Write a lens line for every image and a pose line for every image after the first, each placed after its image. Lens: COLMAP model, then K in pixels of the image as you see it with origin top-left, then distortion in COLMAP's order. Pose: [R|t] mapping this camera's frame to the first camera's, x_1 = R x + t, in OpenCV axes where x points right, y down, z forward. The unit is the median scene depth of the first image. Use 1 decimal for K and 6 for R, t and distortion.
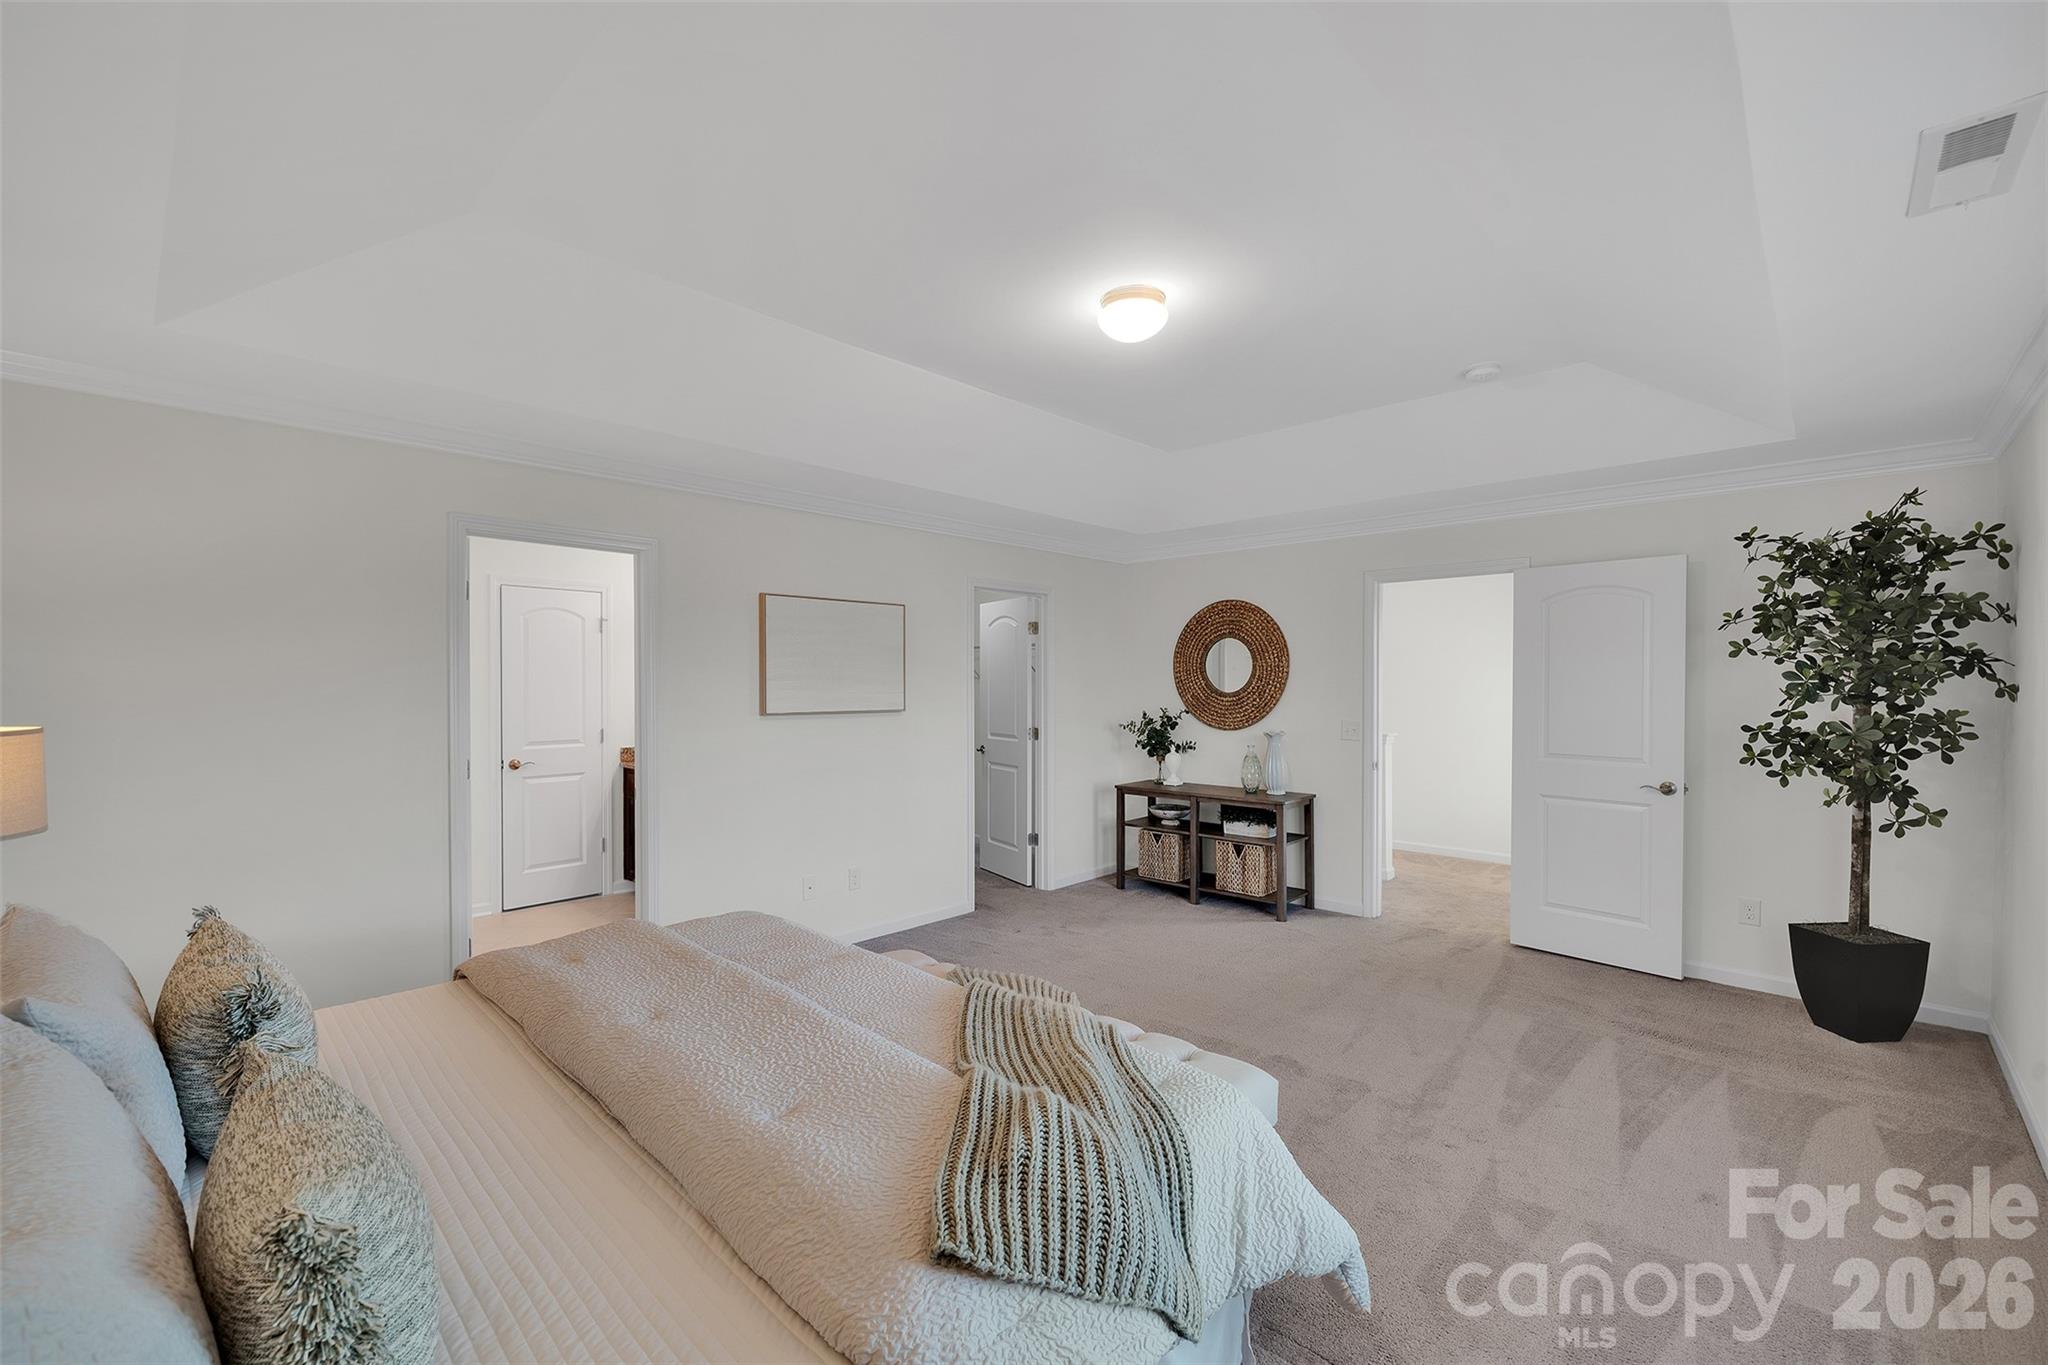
lens RADIAL K [[845.6, 0, 987.8], [0, 845.6, 690.7], [0, 0, 1]] dist [0.001358, -0.000076]
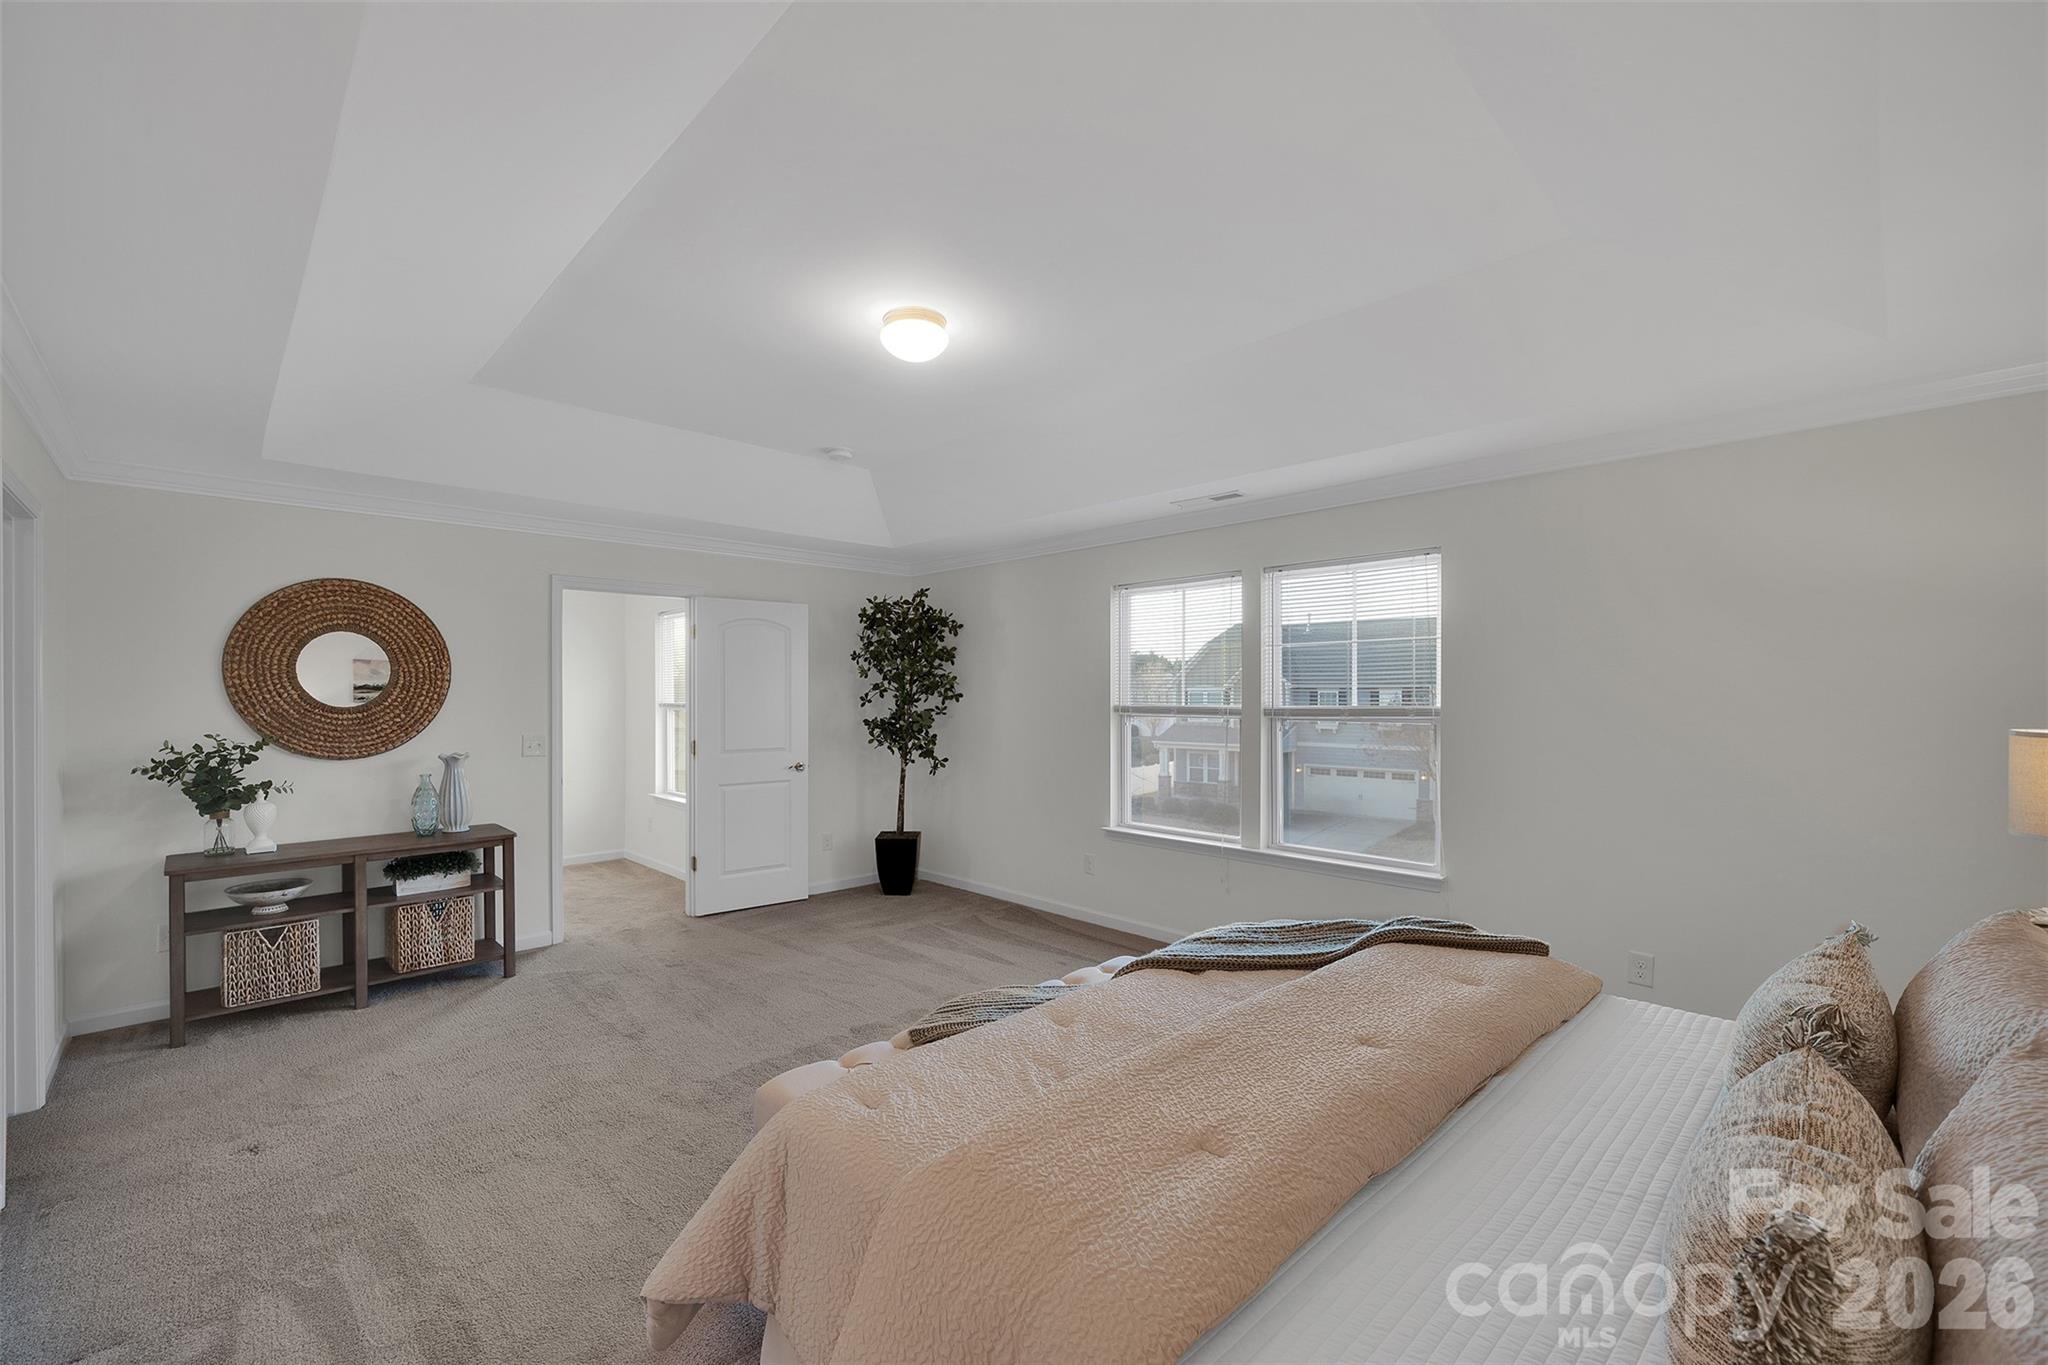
lens RADIAL K [[845.6, 0, 987.8], [0, 845.6, 690.7], [0, 0, 1]] dist [0.001358, -0.000076]
pose [[0.042699, 0.005009, 0.999075, -0.450955], [0.013747, 0.999890, -0.005600, -0.000386], [-0.998993, 0.013973, 0.042625, 0.462204]]
